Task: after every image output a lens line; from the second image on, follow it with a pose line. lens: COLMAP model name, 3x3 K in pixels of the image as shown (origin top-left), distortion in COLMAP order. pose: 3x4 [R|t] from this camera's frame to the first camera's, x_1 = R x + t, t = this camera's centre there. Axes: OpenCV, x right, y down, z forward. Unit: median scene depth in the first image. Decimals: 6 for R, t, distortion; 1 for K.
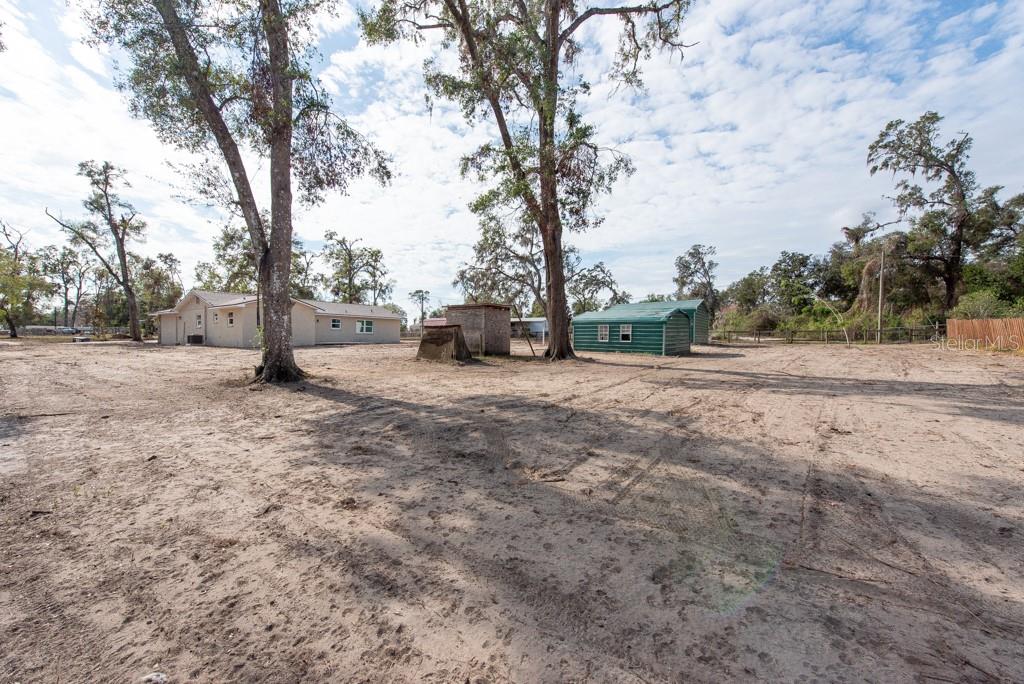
lens RADIAL K [[404.9, 0, 512.5], [0, 404.9, 360.8], [0, 0, 1]] dist [0.009952, -0.000489]
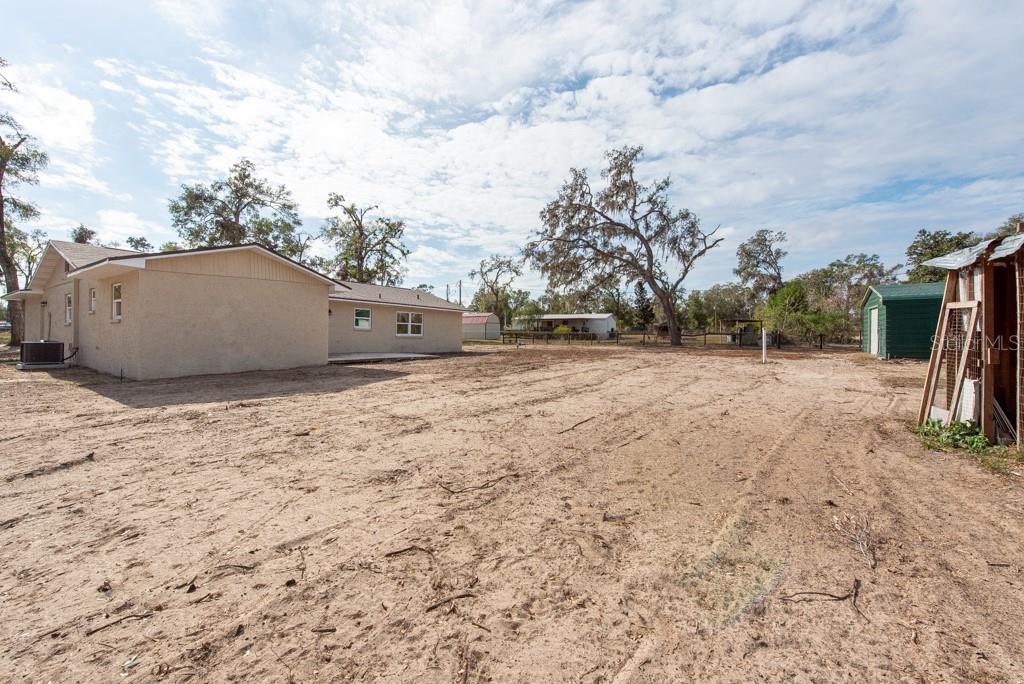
lens RADIAL K [[410.1, 0, 512.0], [0, 410.1, 342.0], [0, 0, 1]] dist [0.015788, -0.000145]
pose [[0.999929, 0.006594, 0.009933, -0.080087], [-0.006171, 0.999096, -0.042060, -0.012774], [-0.010202, 0.041996, 0.999066, 0.155332]]
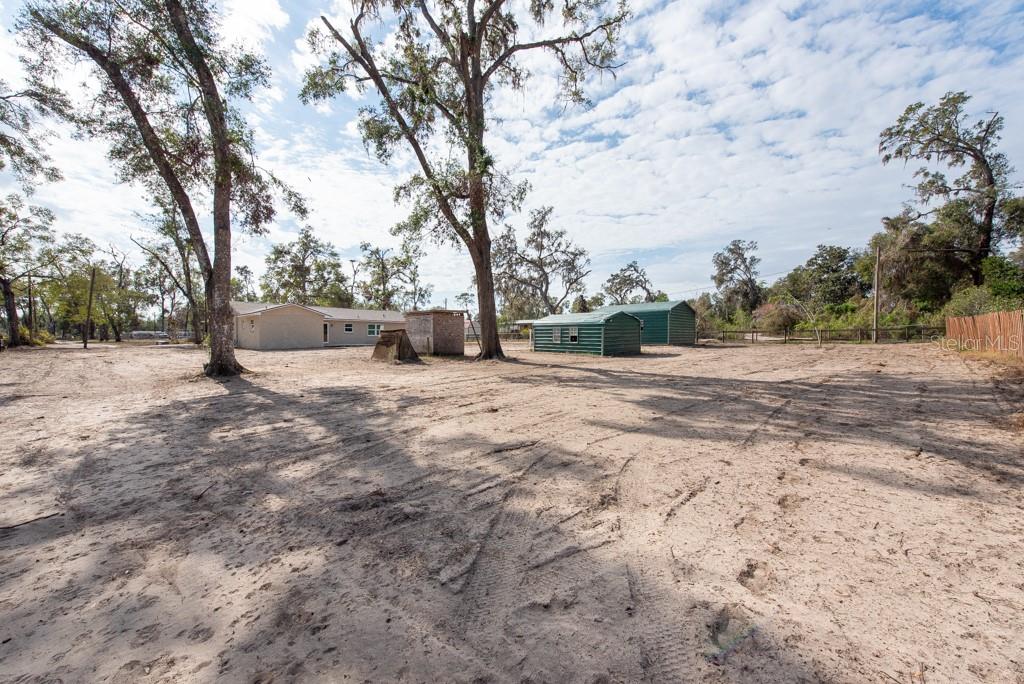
lens RADIAL K [[402.9, 0, 512.0], [0, 402.9, 344.1], [0, 0, 1]] dist [0.011886, -0.000490]
pose [[0.991123, -0.004960, -0.132857, 0.054496], [-0.000607, 0.999124, -0.041834, 0.000055], [0.132948, 0.041544, 0.990252, -0.011411]]
